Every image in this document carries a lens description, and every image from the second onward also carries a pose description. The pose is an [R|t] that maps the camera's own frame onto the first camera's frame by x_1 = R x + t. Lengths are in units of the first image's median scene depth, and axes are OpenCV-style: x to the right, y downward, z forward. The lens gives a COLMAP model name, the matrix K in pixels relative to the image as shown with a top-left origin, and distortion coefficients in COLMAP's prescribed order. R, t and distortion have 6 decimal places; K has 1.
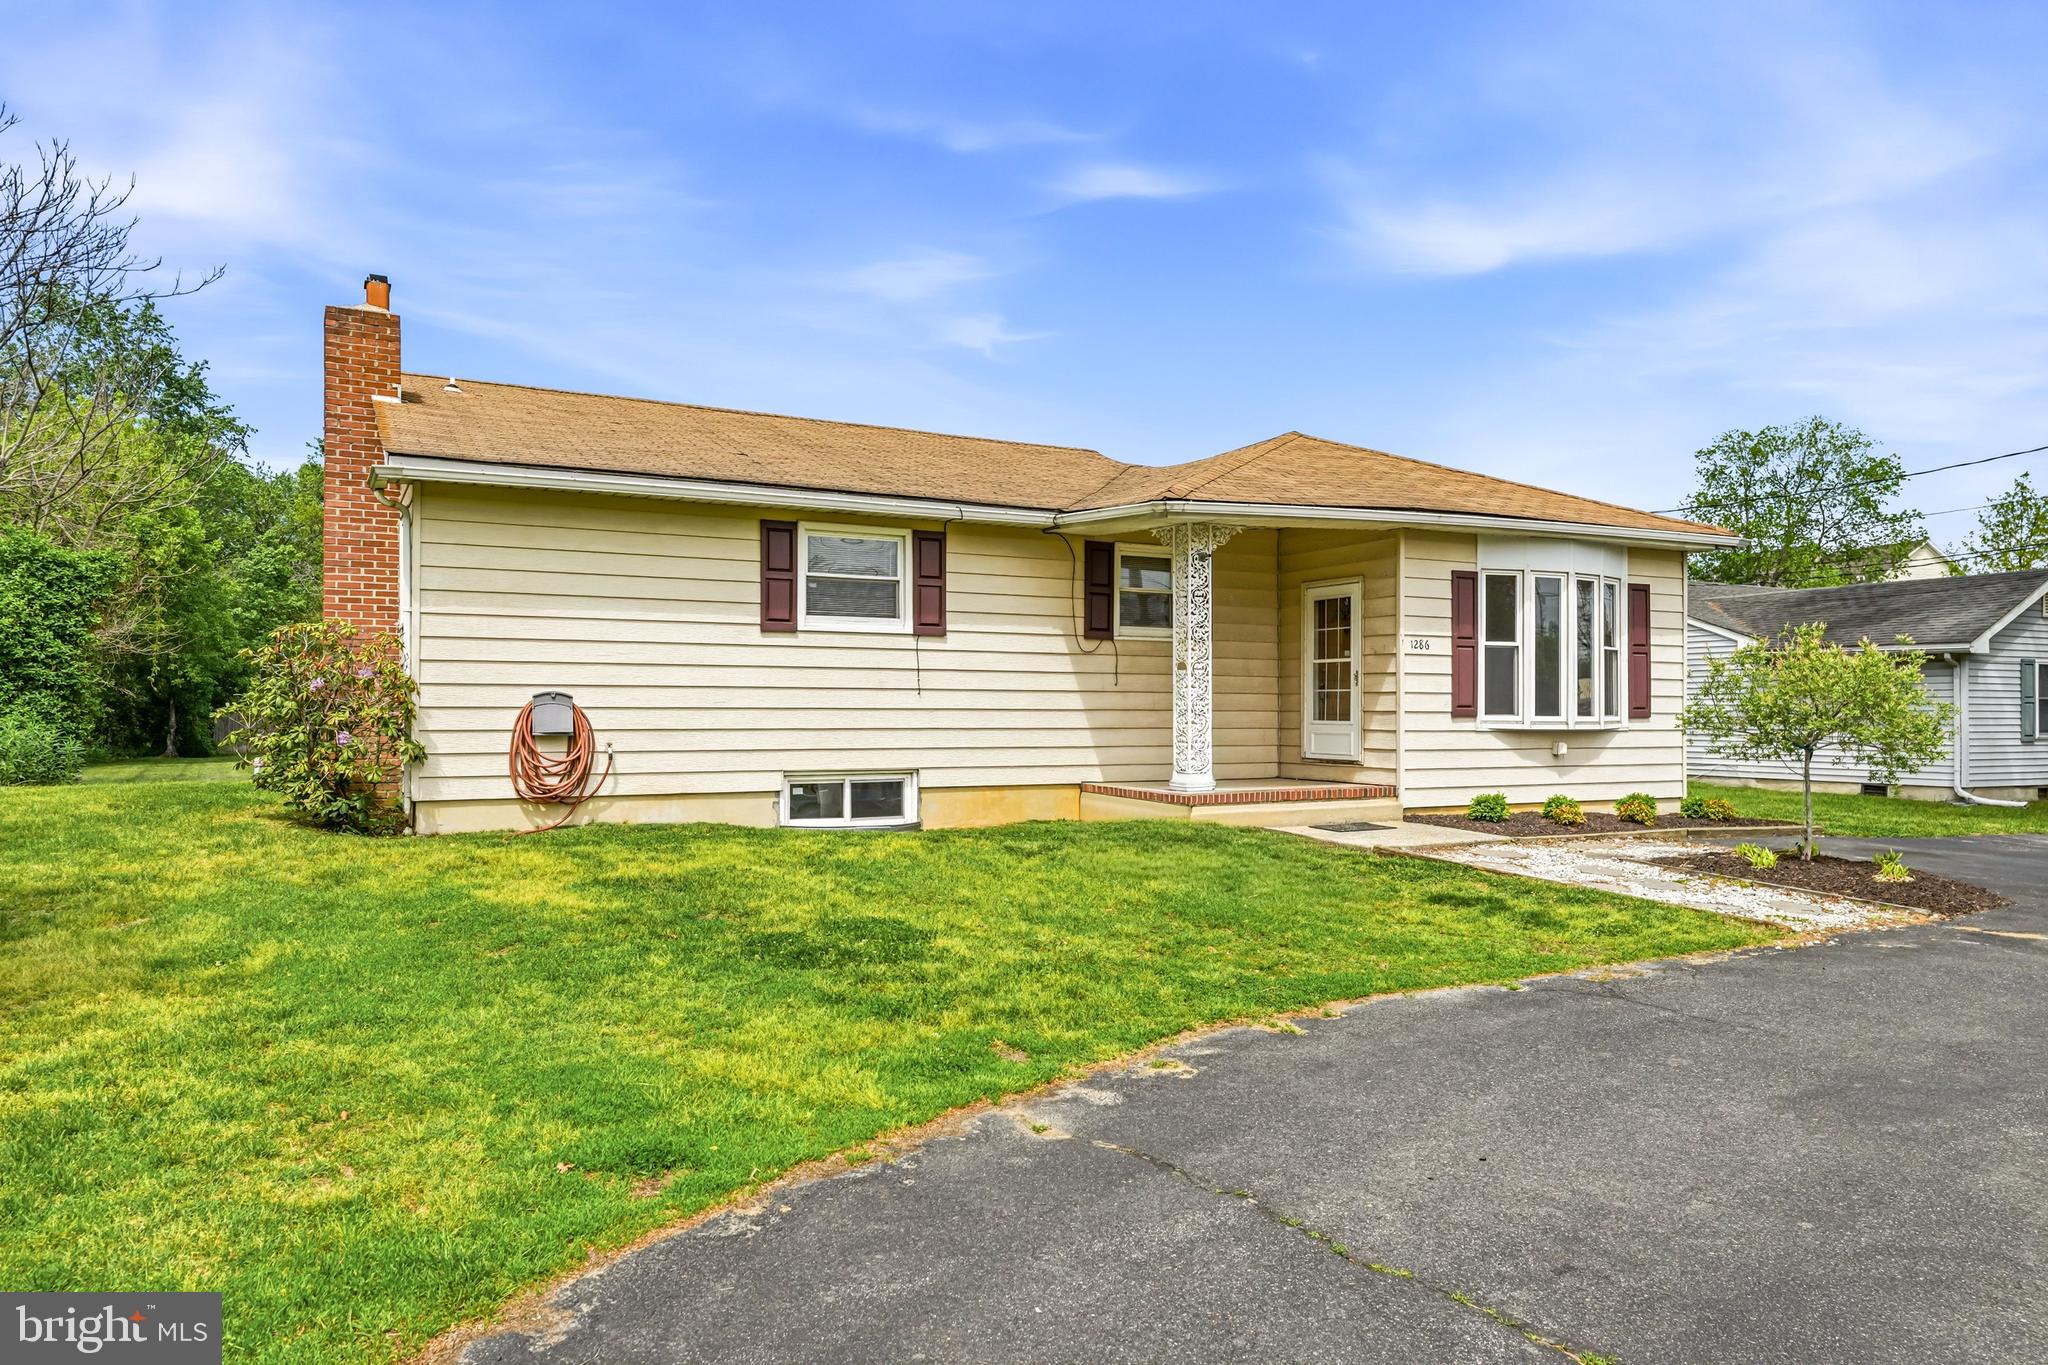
lens RADIAL K [[1035.9, 0, 1021.1], [0, 1035.9, 676.4], [0, 0, 1]] dist [0.006436, 0.000982]
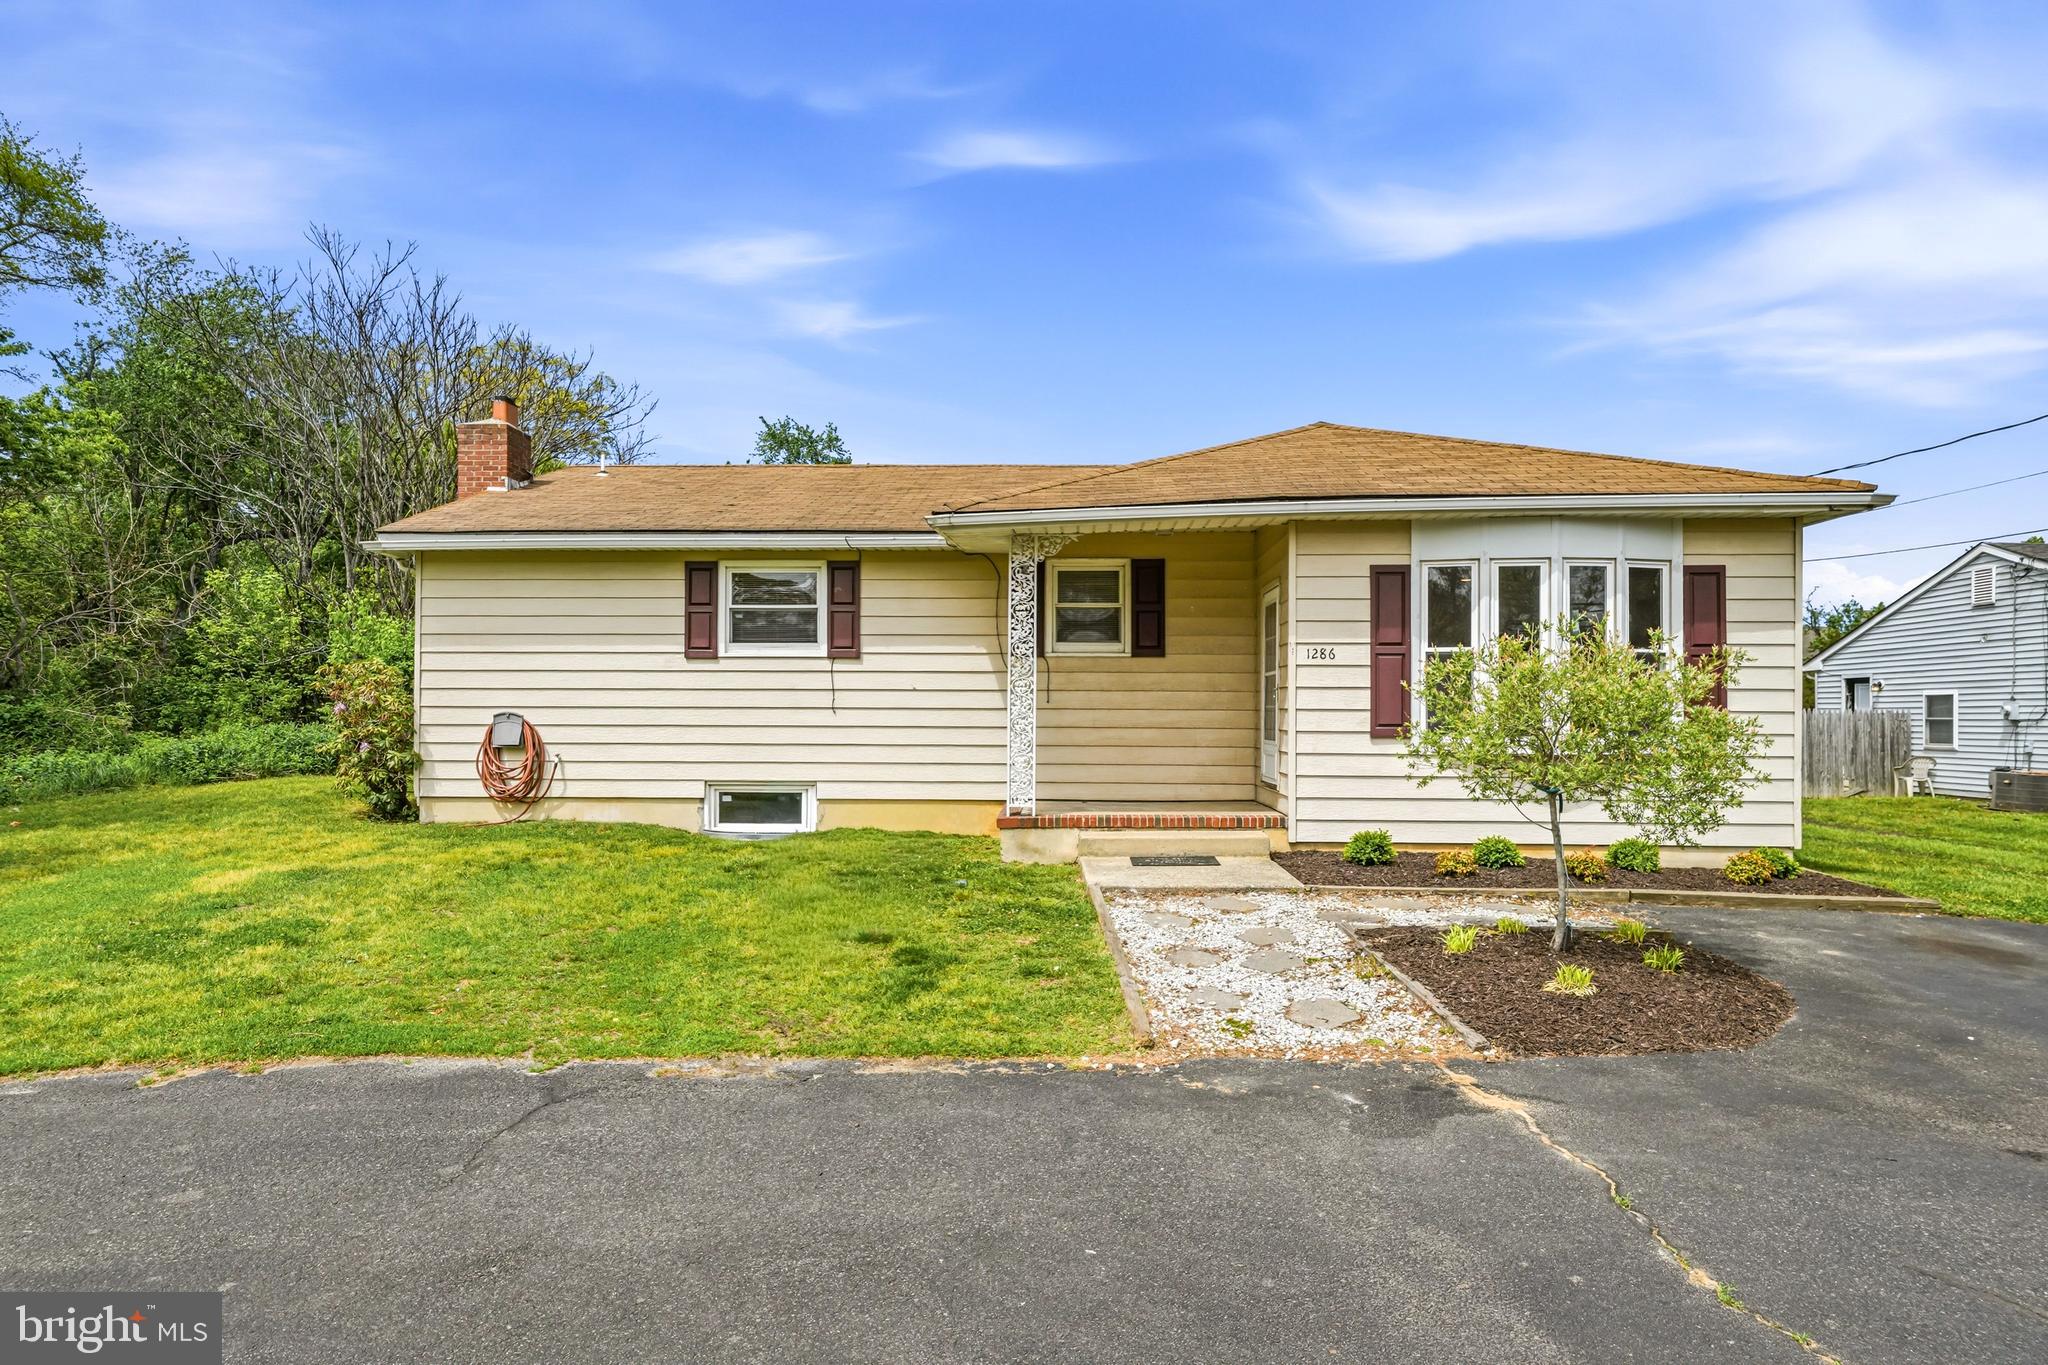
lens RADIAL K [[931.9, 0, 1036.2], [0, 931.9, 689.2], [0, 0, 1]] dist [-0.012070, 0.000777]
pose [[0.915107, -0.012512, -0.403017, 0.501466], [0.012152, 0.999920, -0.003449, -0.001301], [0.403028, -0.001741, 0.915186, 0.204321]]
